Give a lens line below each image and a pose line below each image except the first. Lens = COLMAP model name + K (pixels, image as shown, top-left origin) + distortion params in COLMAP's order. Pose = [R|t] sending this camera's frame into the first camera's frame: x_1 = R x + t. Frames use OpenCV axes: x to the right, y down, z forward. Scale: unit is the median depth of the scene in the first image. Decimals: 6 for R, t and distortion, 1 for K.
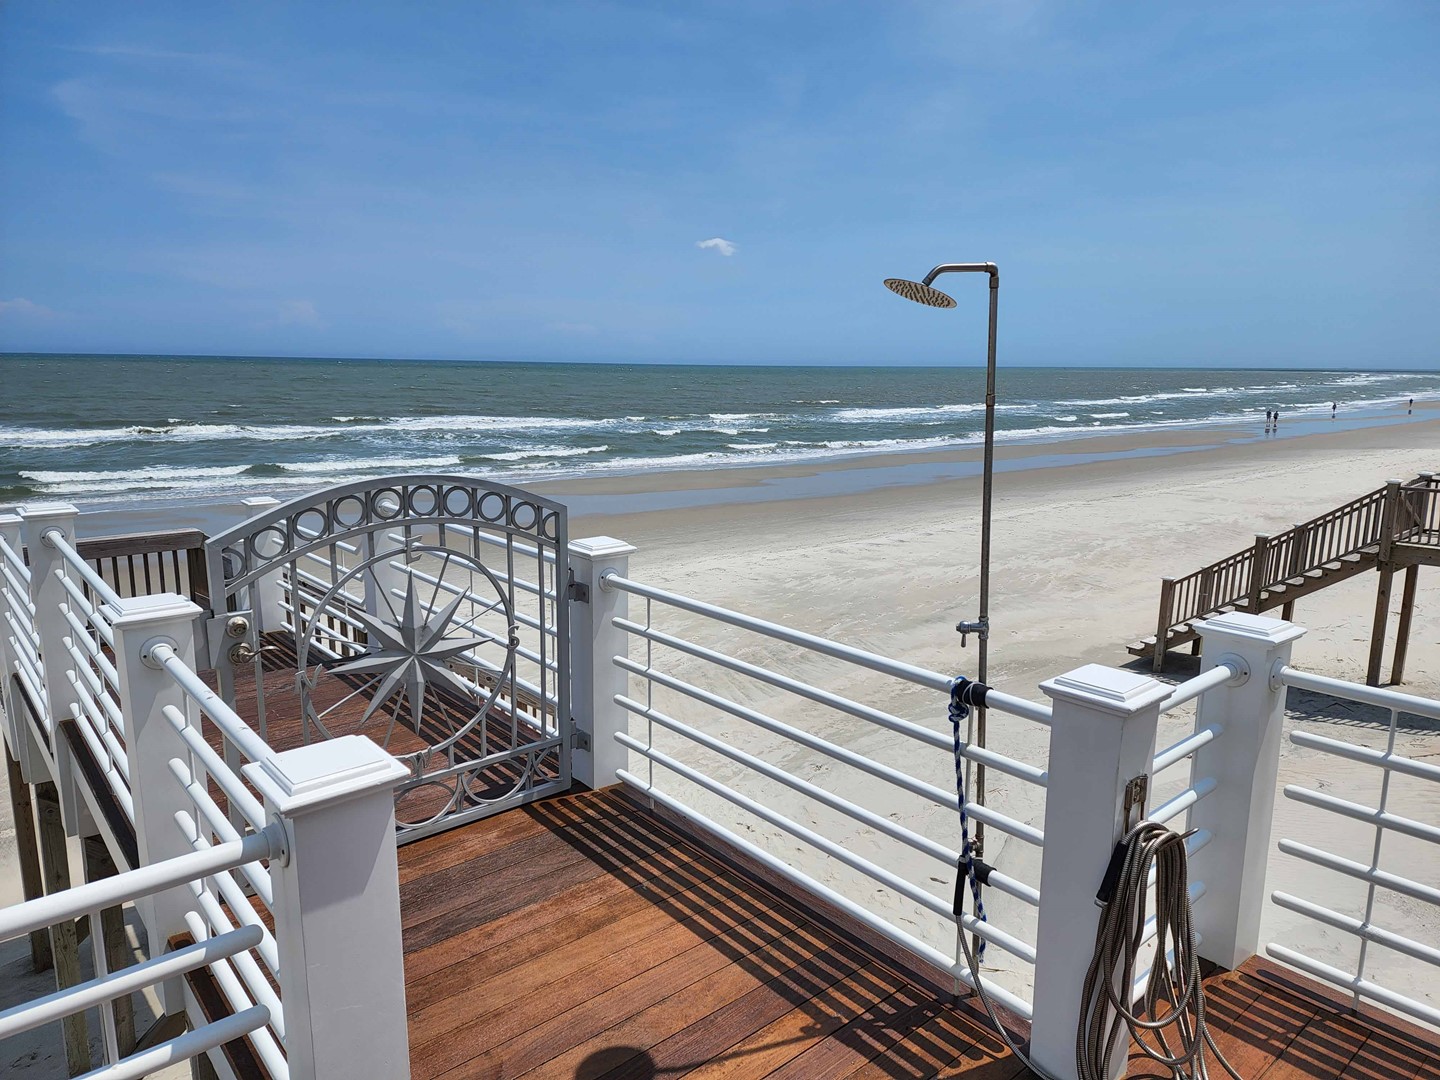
lens RADIAL K [[973.0, 0, 732.0], [0, 973.0, 549.5], [0, 0, 1]] dist [0.037198, -0.018198]
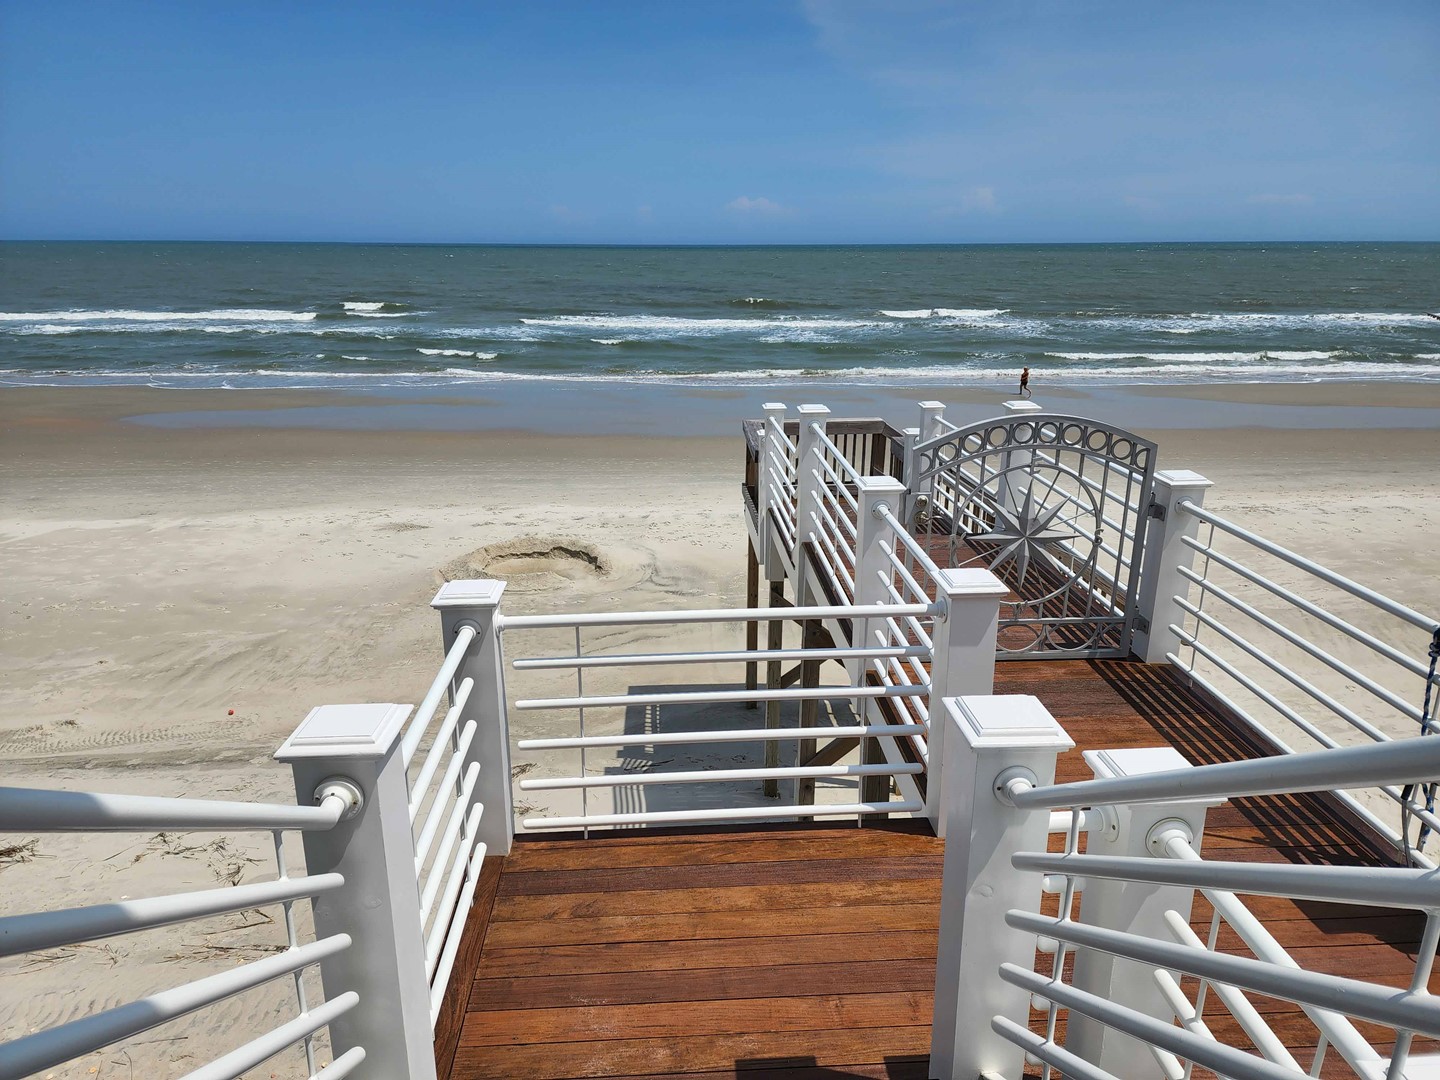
lens RADIAL K [[973.0, 0, 718.2], [0, 973.0, 540.6], [0, 0, 1]] dist [0.037198, -0.018198]
pose [[0.799742, 0.169330, -0.575969, 0.140163], [-0.108822, 0.984393, 0.138302, -0.036245], [0.590398, -0.047928, 0.805688, -0.419920]]
